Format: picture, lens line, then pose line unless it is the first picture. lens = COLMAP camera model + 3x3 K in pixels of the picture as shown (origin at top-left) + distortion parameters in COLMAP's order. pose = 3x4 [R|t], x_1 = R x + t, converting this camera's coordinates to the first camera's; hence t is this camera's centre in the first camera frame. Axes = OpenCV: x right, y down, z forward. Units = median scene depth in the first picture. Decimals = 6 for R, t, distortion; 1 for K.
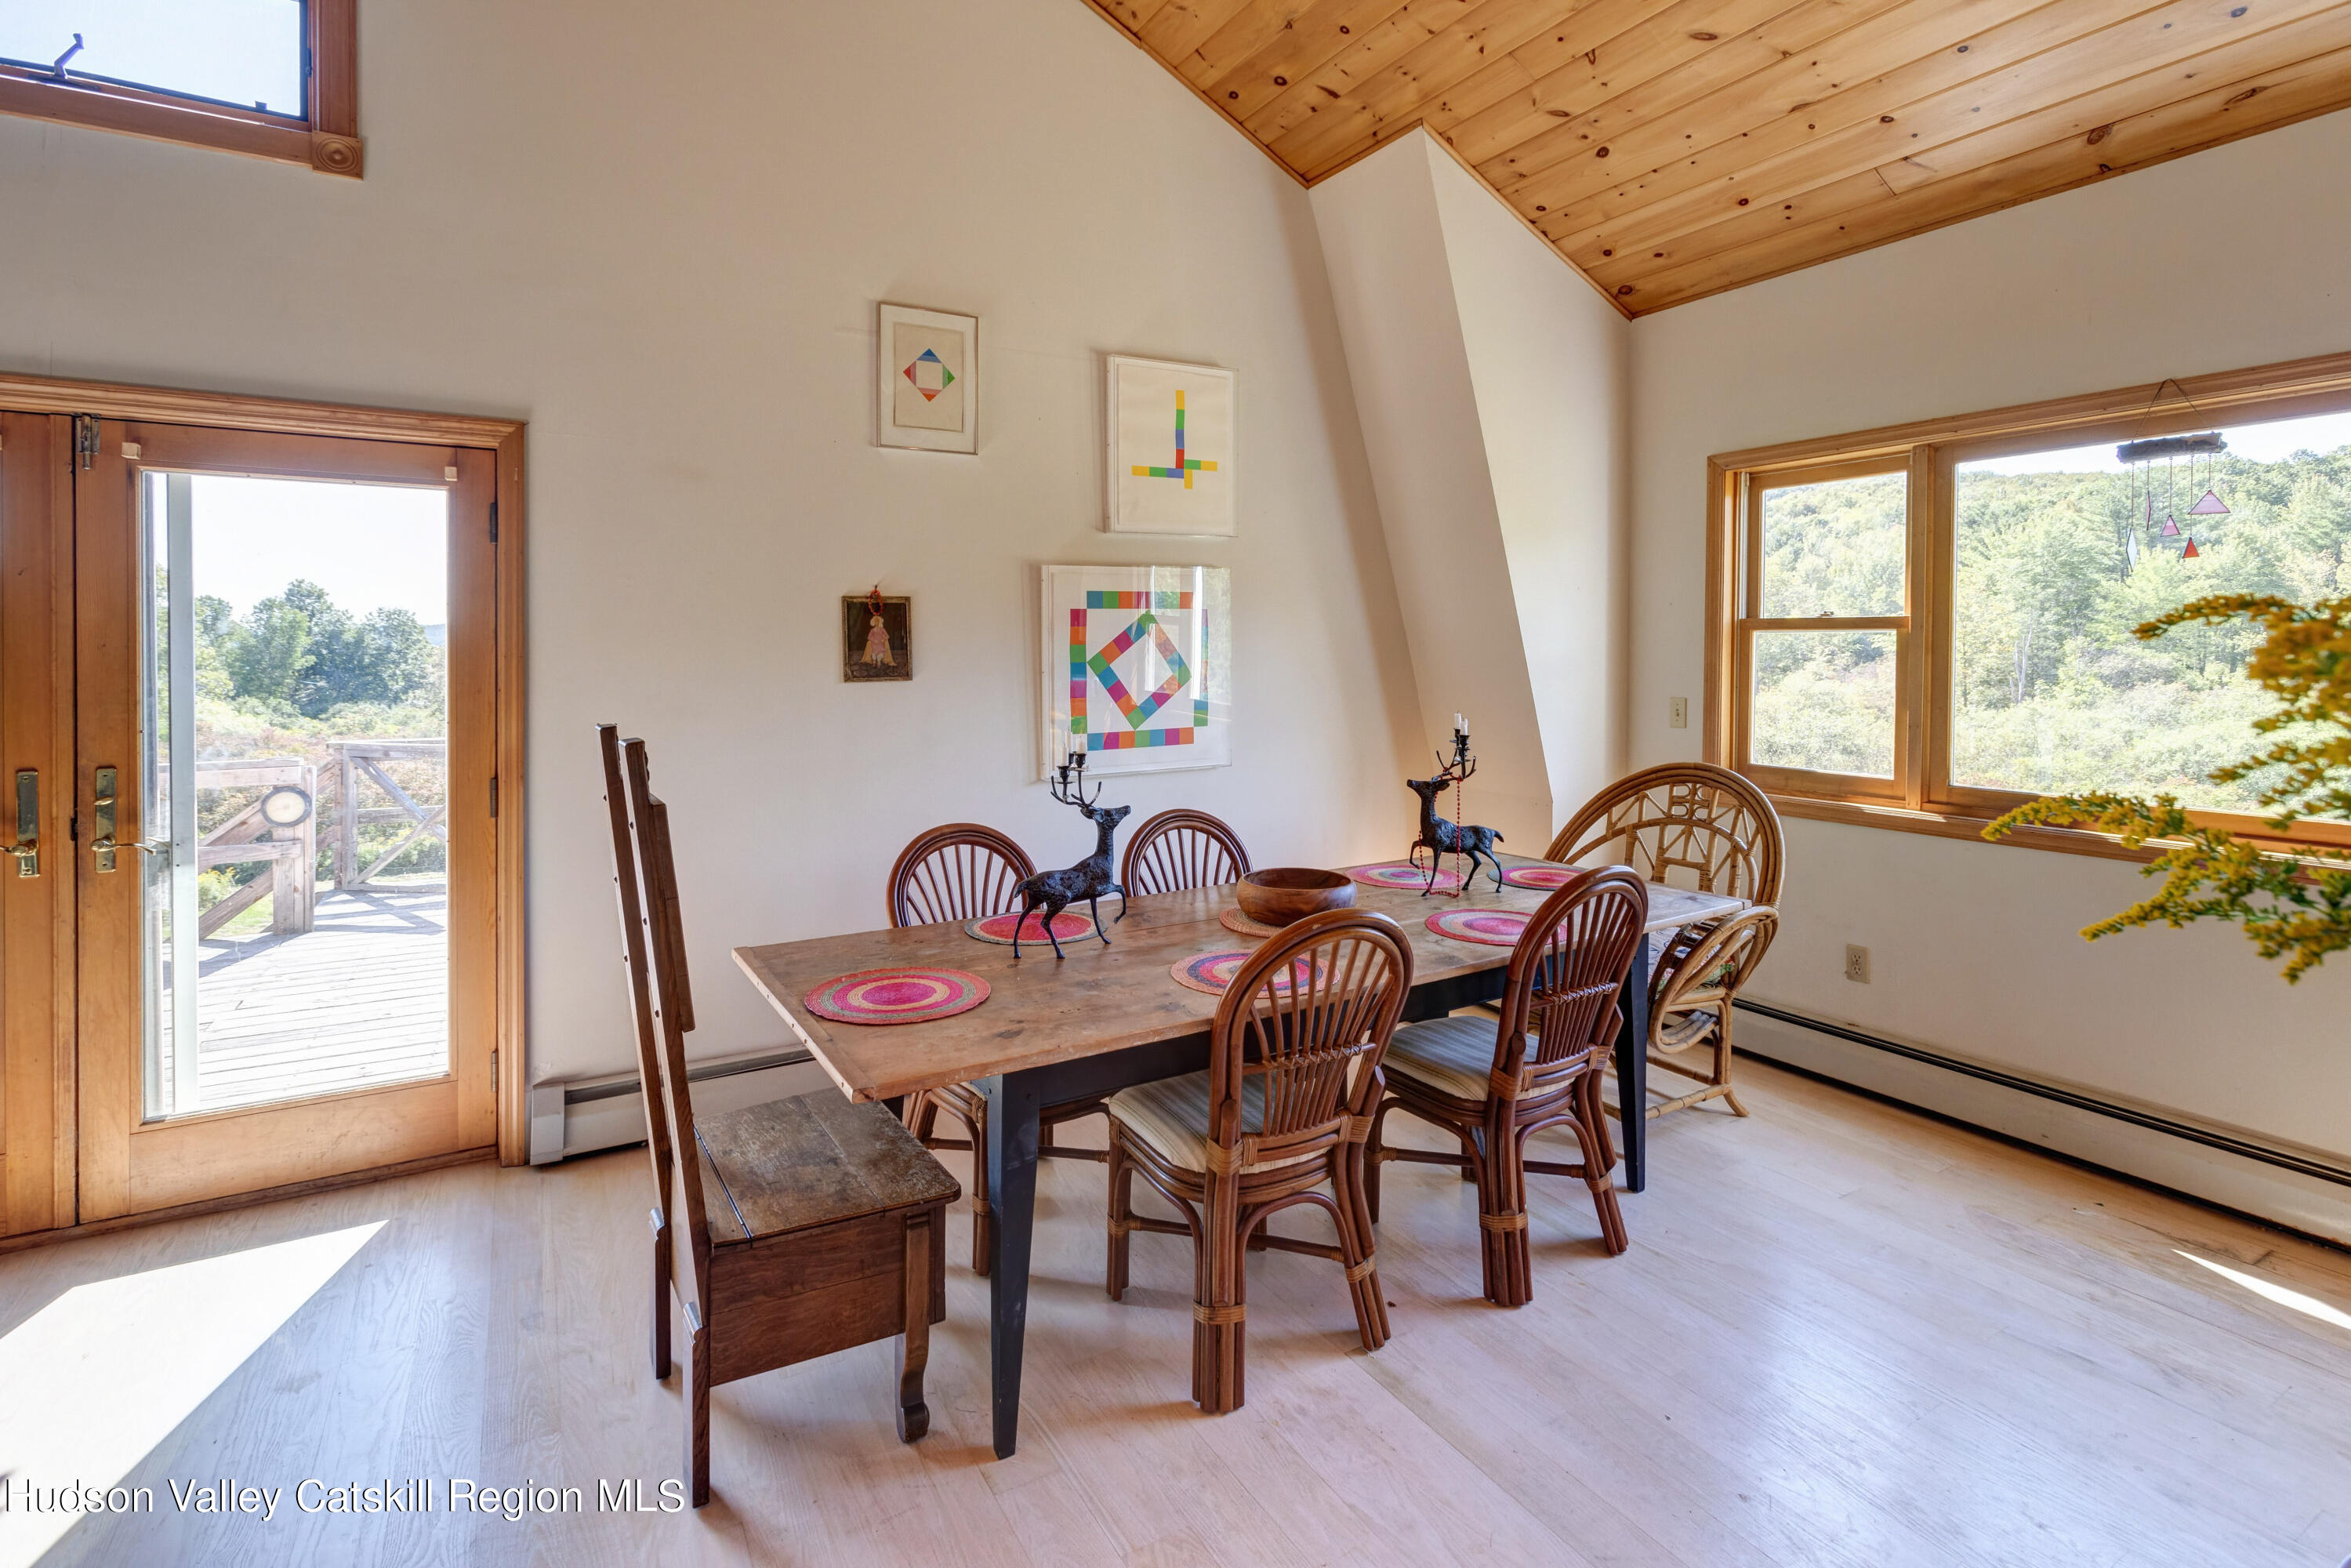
lens RADIAL K [[1104.6, 0, 1157.0], [0, 1104.6, 674.2], [0, 0, 1]] dist [-0.015627, 0.009699]
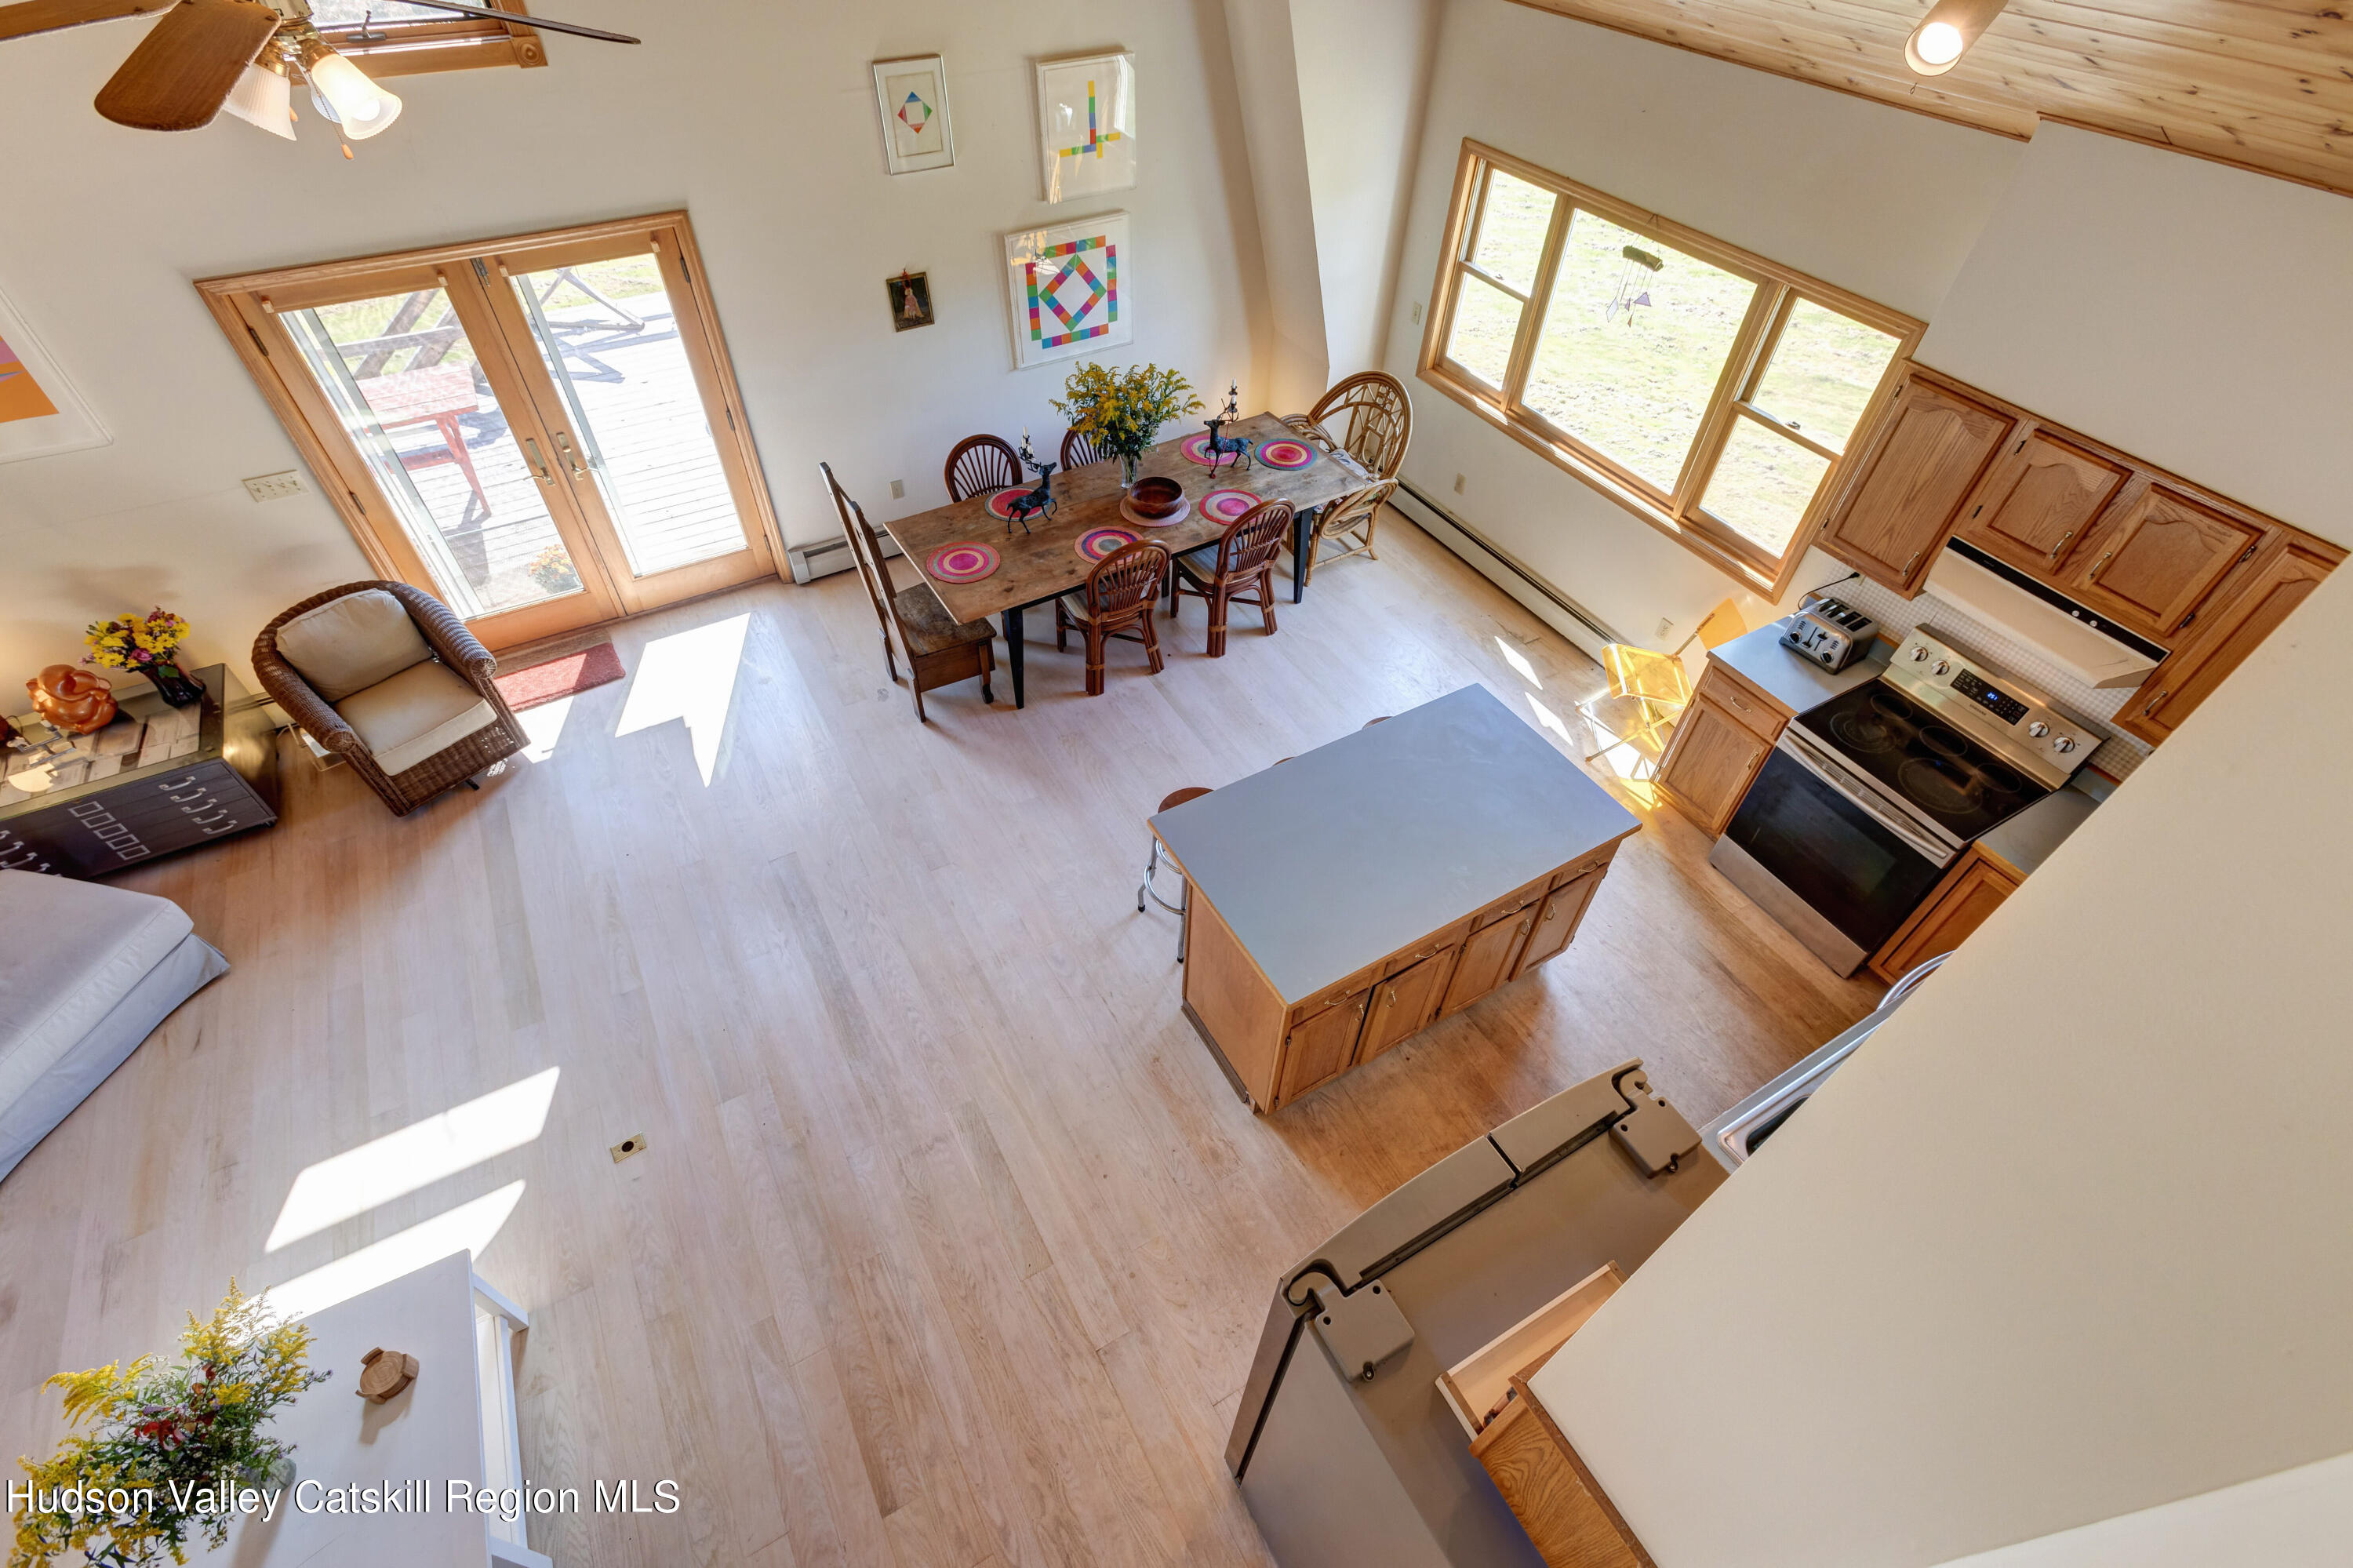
lens RADIAL K [[1034.8, 0, 1172.1], [0, 1034.8, 792.0], [0, 0, 1]] dist [-0.007111, 0.006063]
pose [[0.999860, 0.014043, 0.009060, 0.154874], [-0.016292, 0.698310, 0.715610, -0.706296], [0.003723, -0.715658, 0.698441, -0.692362]]
